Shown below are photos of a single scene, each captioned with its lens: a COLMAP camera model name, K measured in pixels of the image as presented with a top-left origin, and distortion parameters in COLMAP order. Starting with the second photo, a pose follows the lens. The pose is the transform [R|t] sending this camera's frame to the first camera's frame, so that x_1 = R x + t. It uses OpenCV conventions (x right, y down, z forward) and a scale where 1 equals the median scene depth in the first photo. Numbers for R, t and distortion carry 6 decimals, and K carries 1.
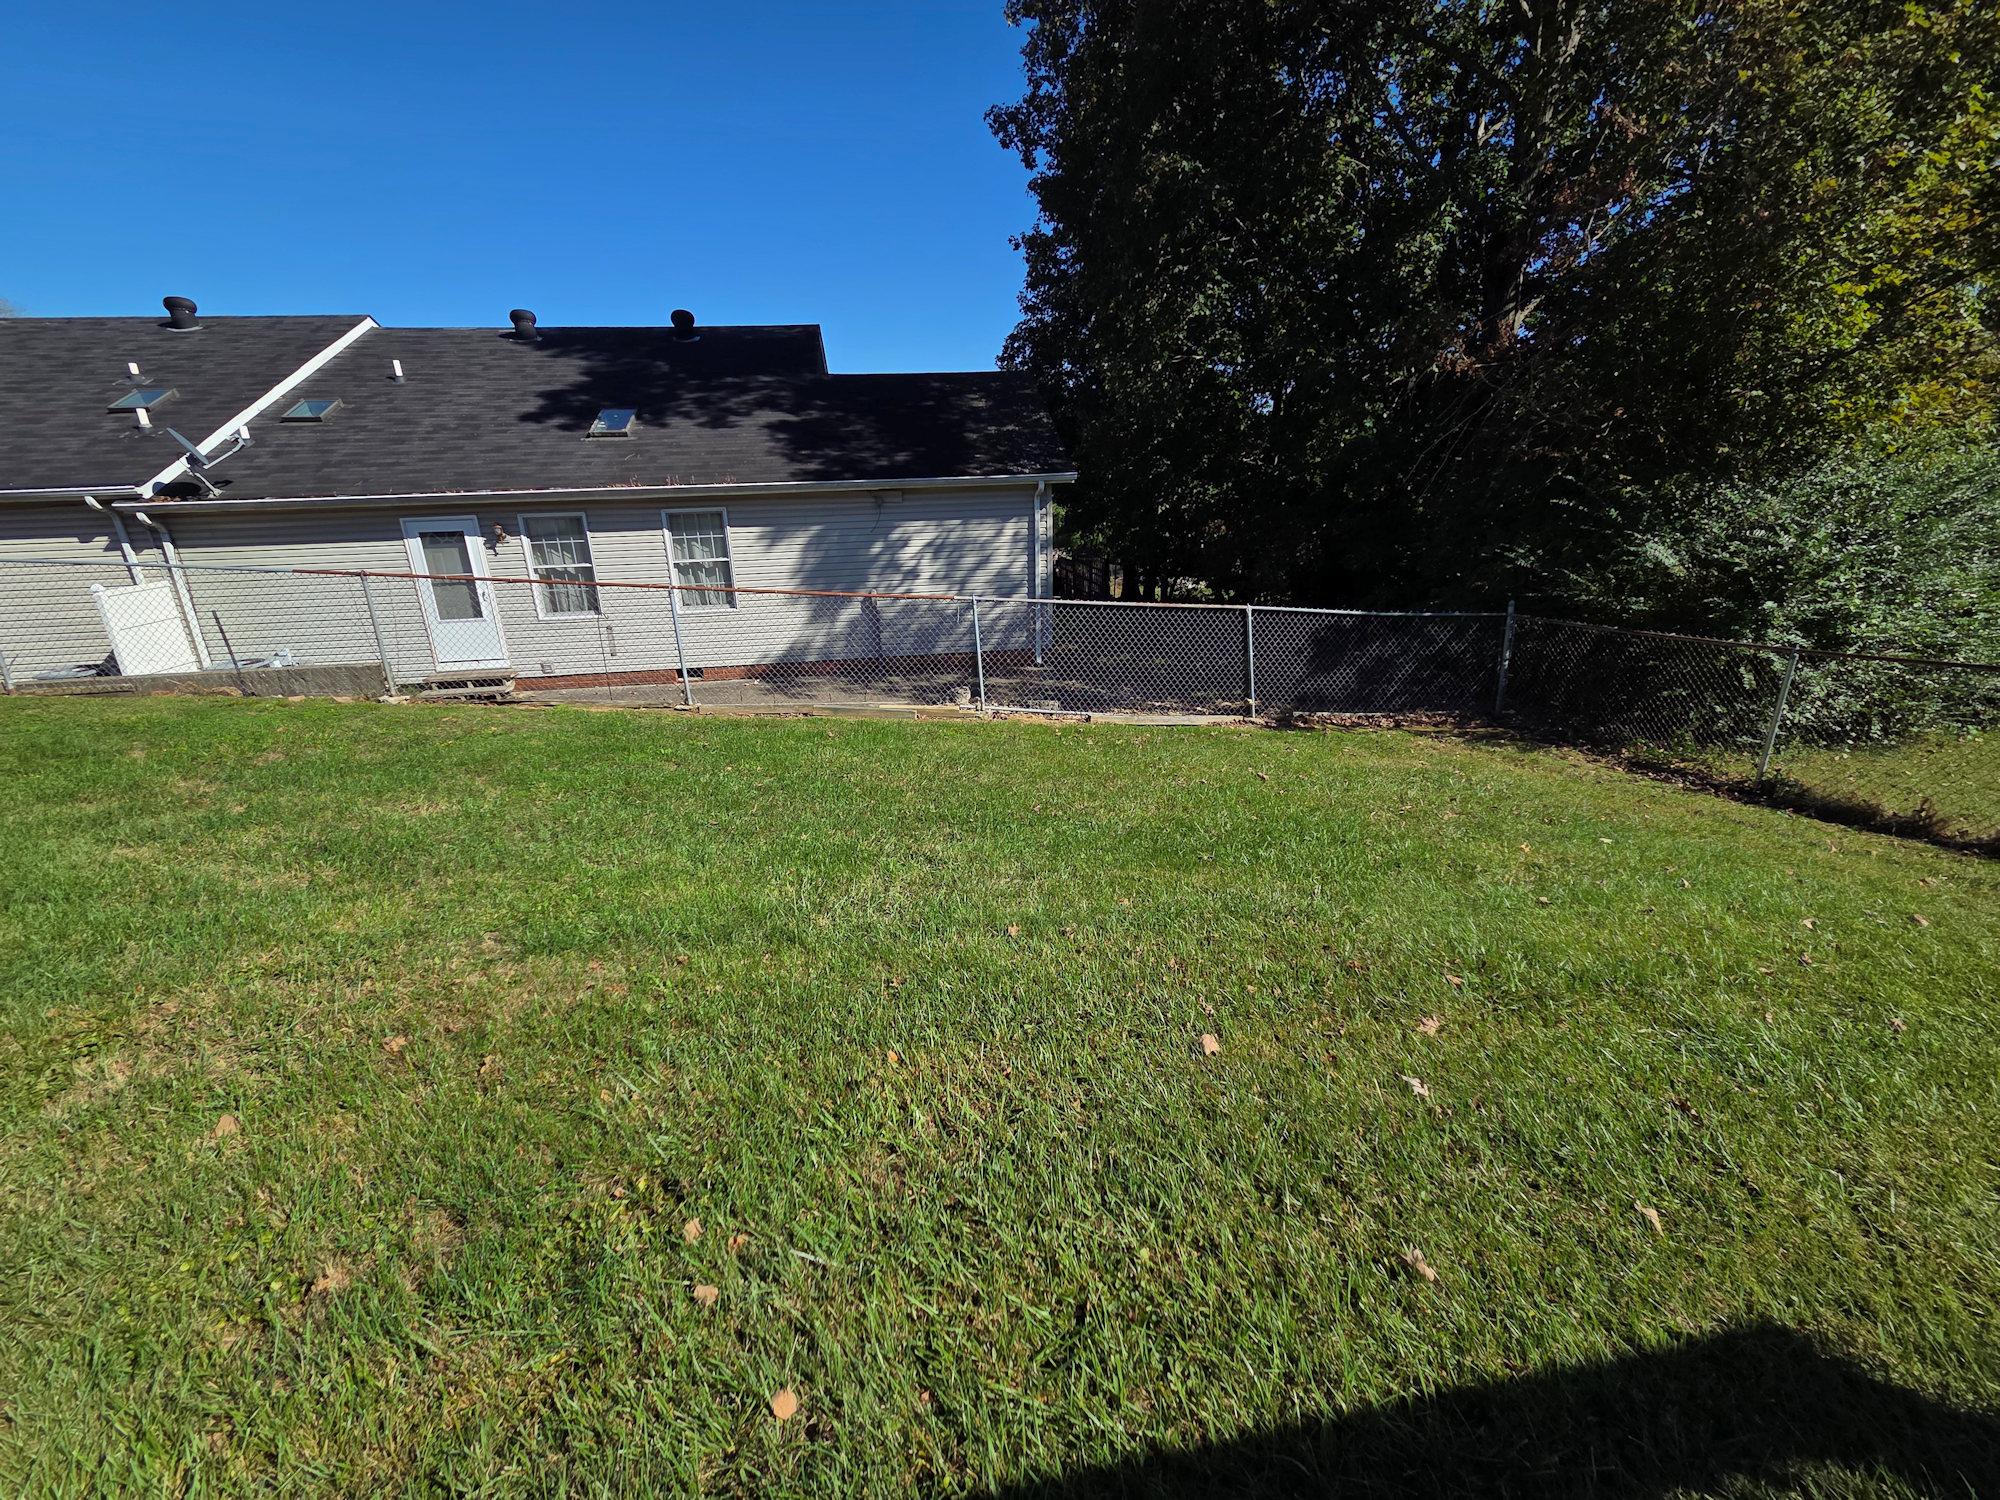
lens RADIAL K [[811.4, 0, 996.6], [0, 811.4, 748.2], [0, 0, 1]] dist [0.000803, -0.000633]
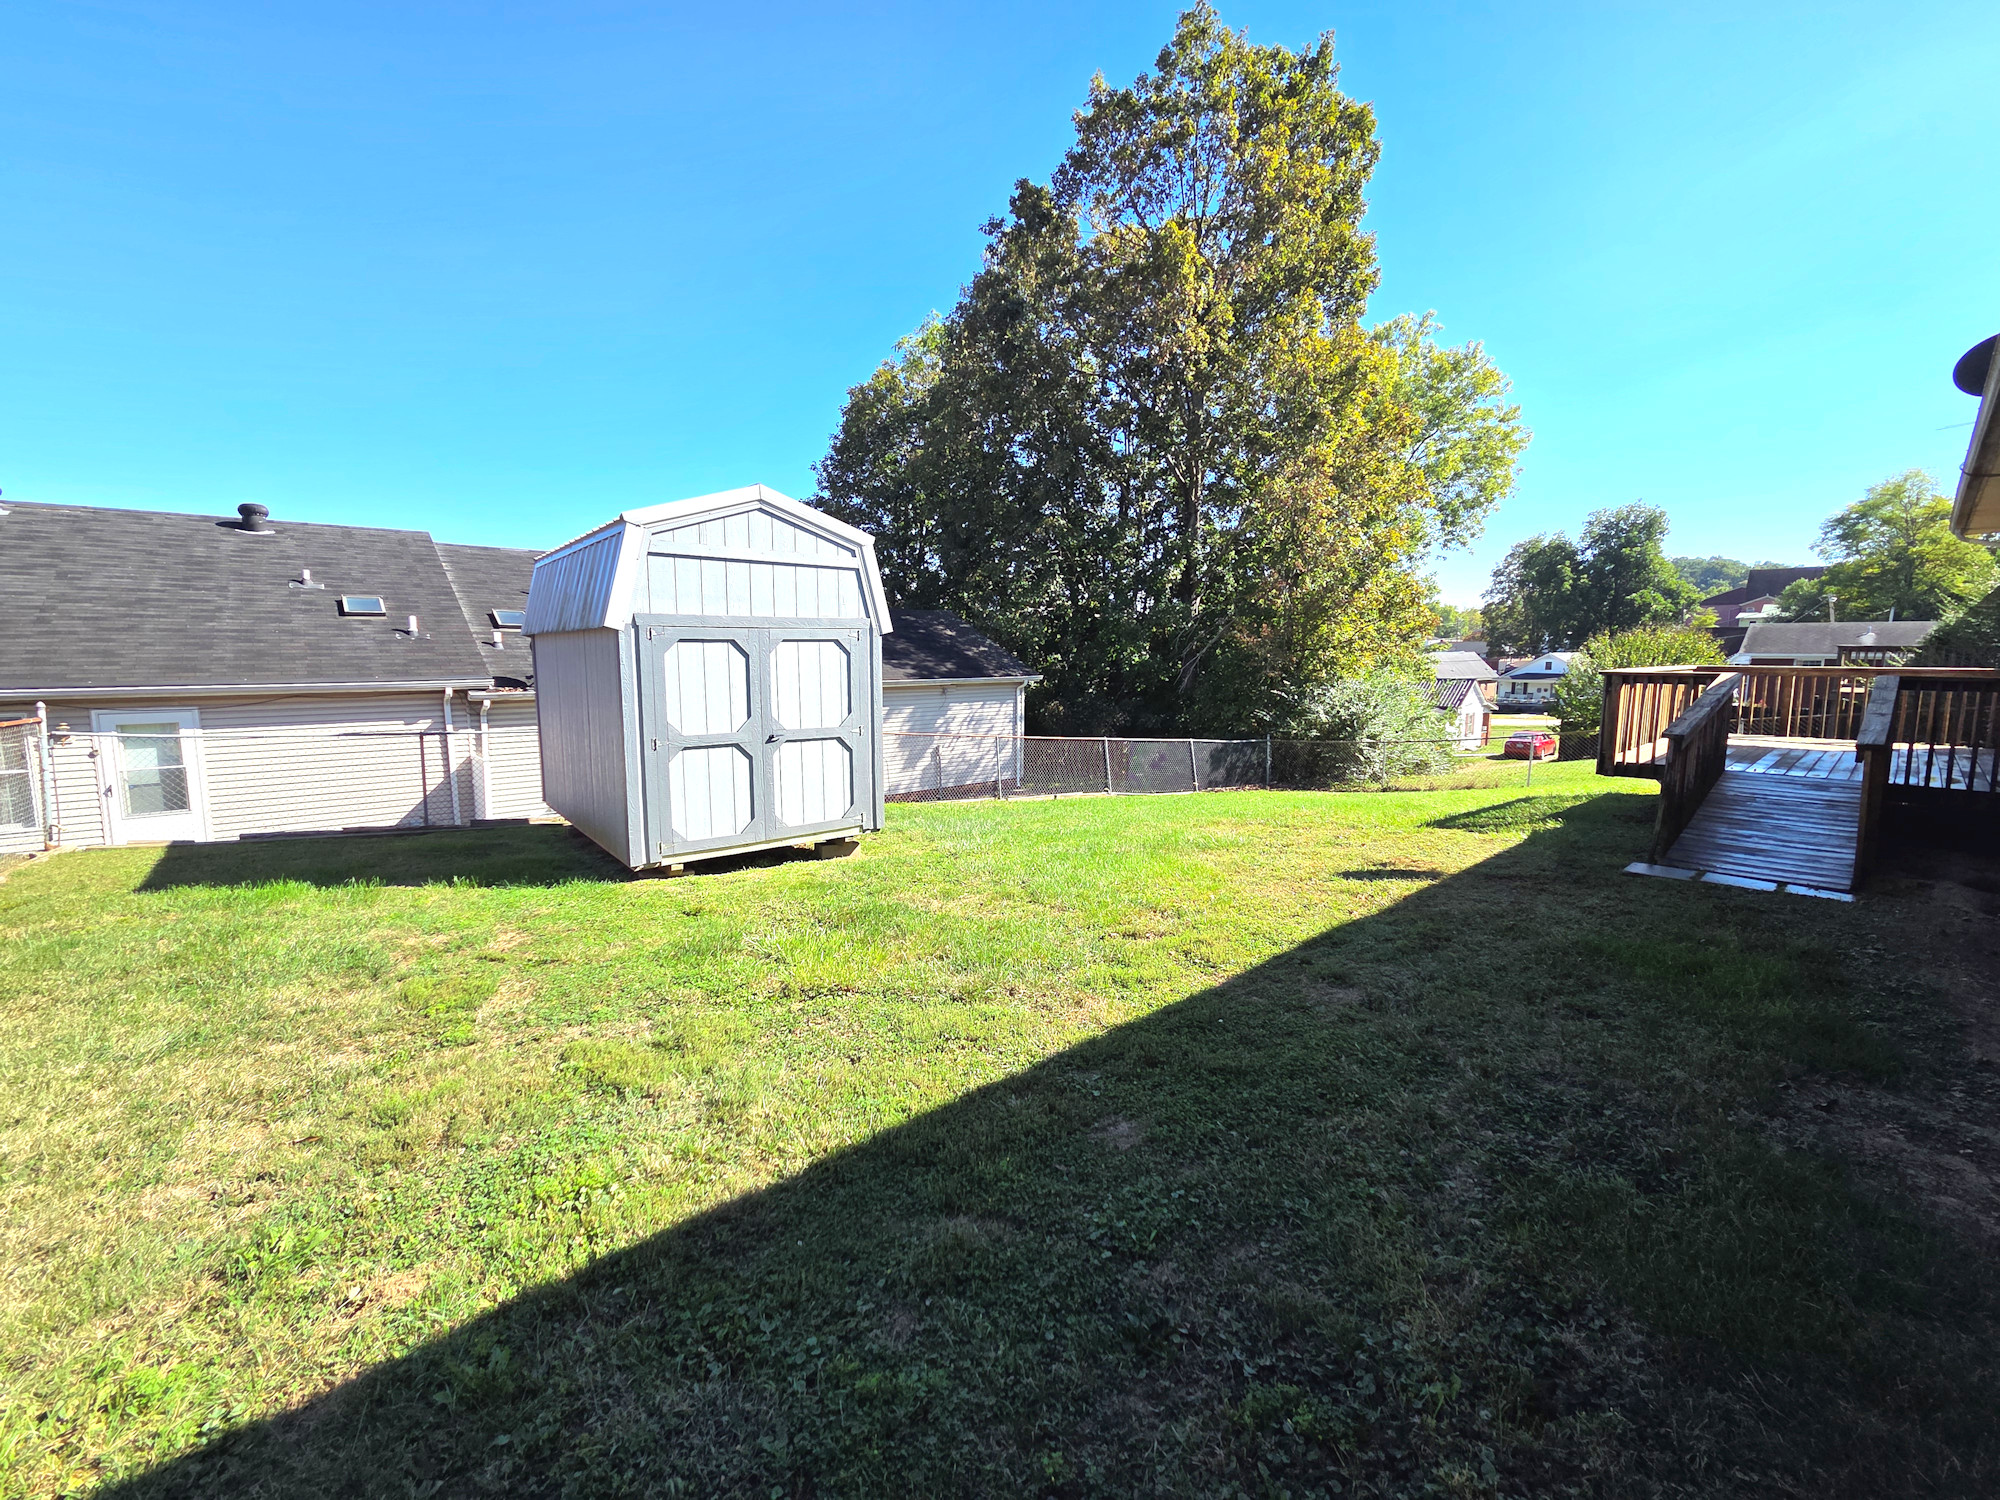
lens RADIAL K [[811.4, 0, 996.6], [0, 811.4, 748.2], [0, 0, 1]] dist [0.000803, -0.000633]
pose [[0.832515, -0.035599, 0.552858, -0.922650], [0.159299, 0.971171, -0.177344, 0.102153], [-0.530606, 0.235711, 0.814185, -0.332874]]
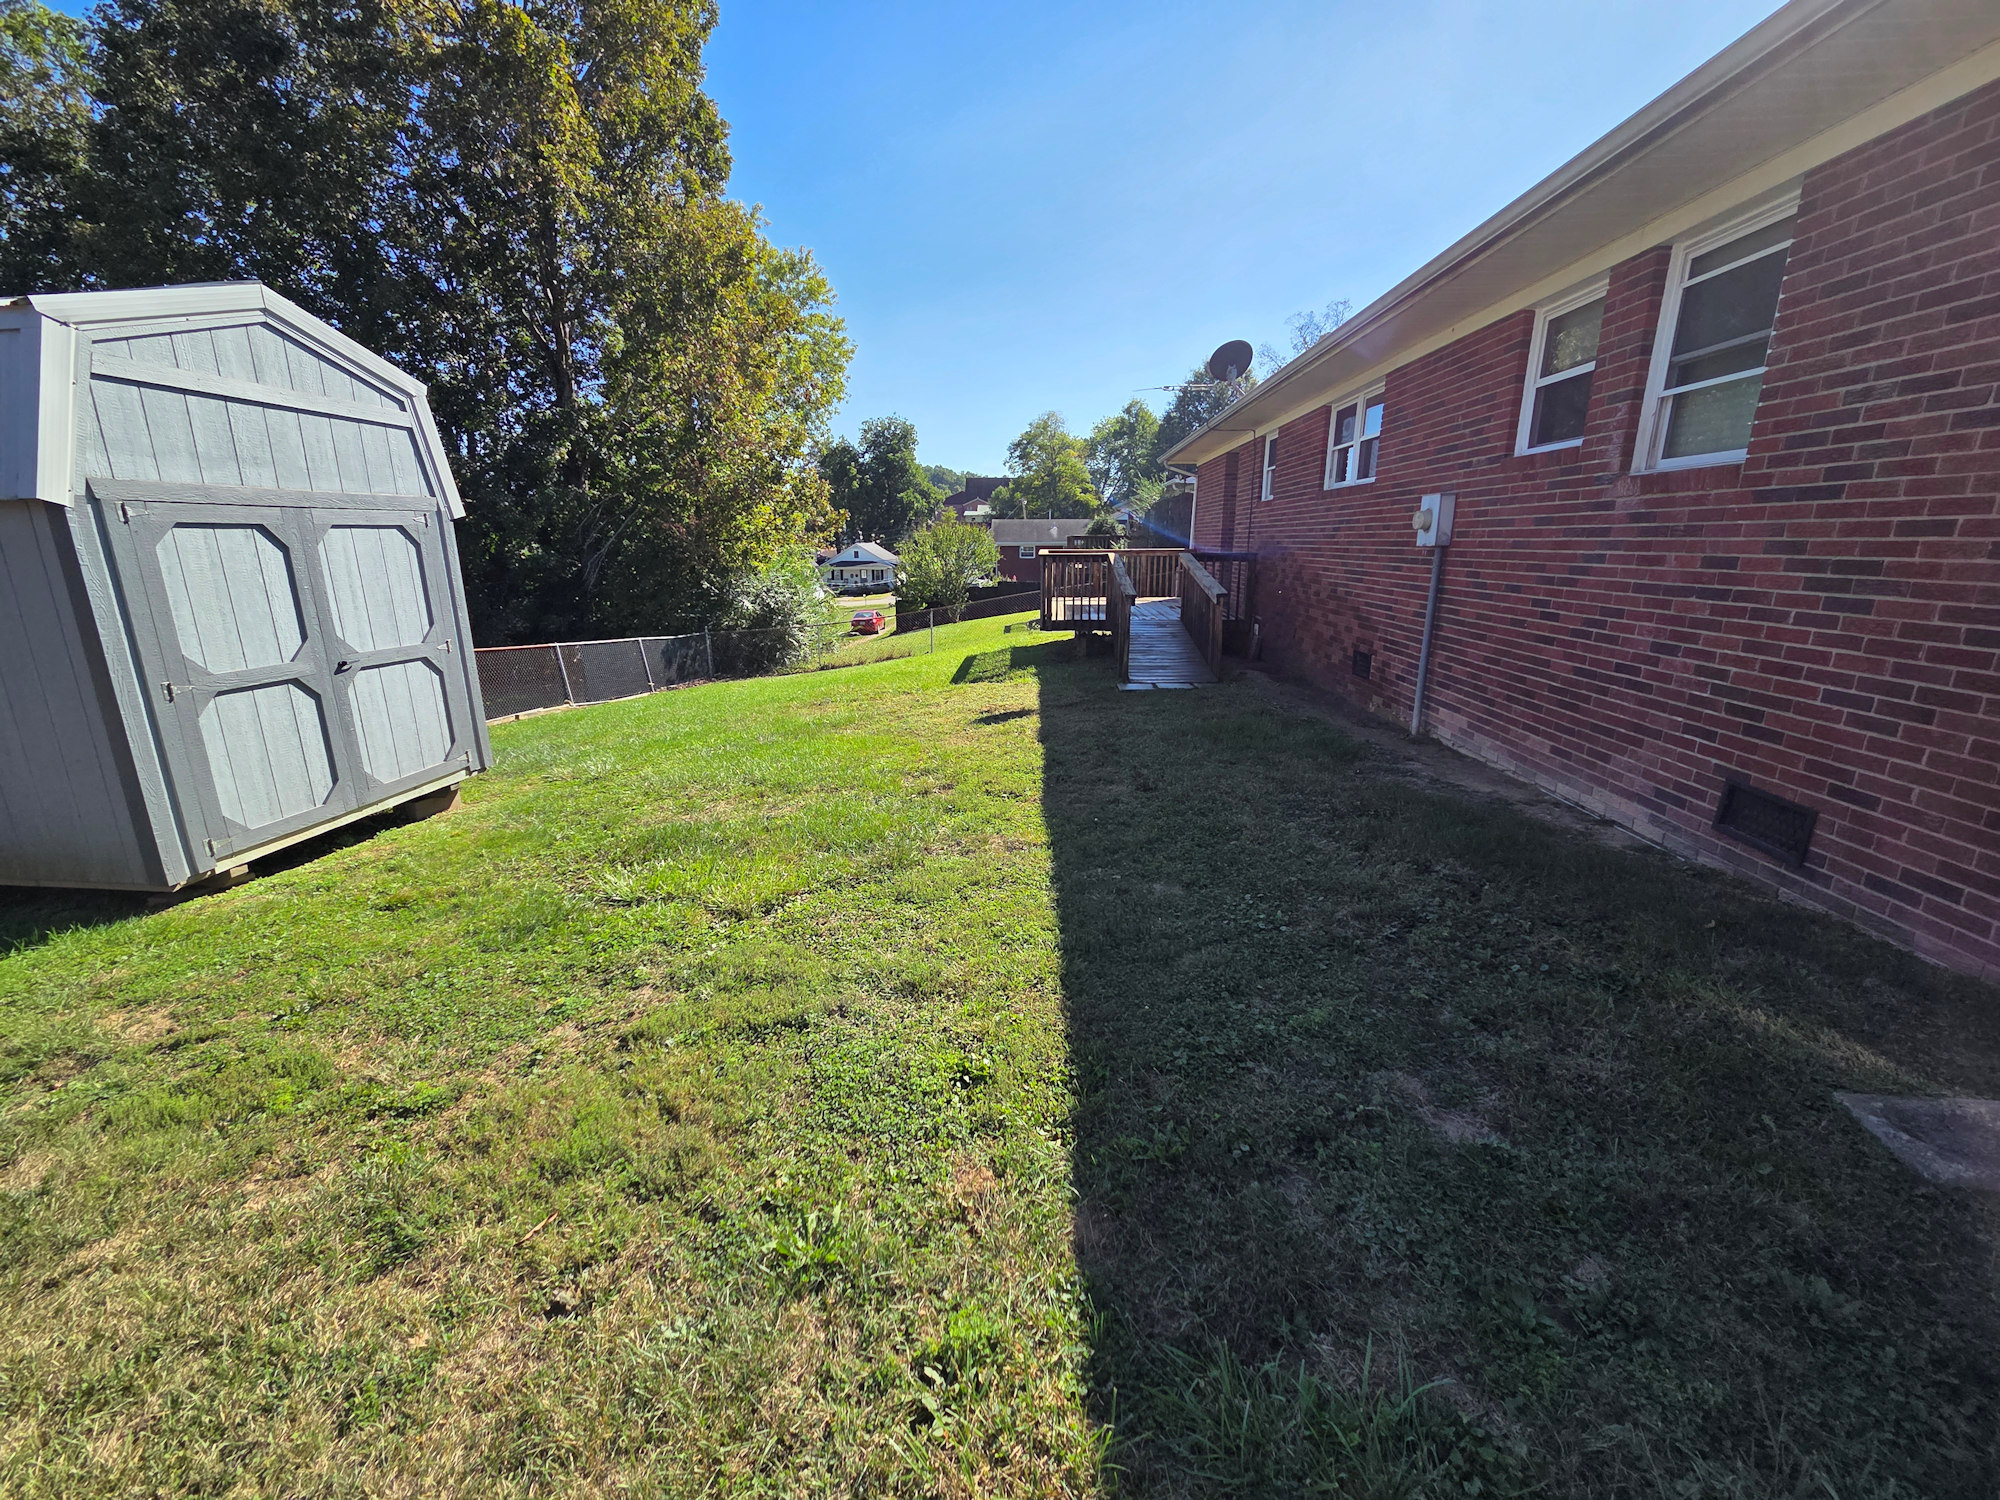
lens RADIAL K [[811.4, 0, 996.6], [0, 811.4, 748.2], [0, 0, 1]] dist [0.000803, -0.000633]
pose [[0.198225, -0.214439, 0.956411, -1.064457], [0.323418, 0.935434, 0.142704, 0.058379], [-0.925261, 0.281033, 0.254780, -0.191908]]
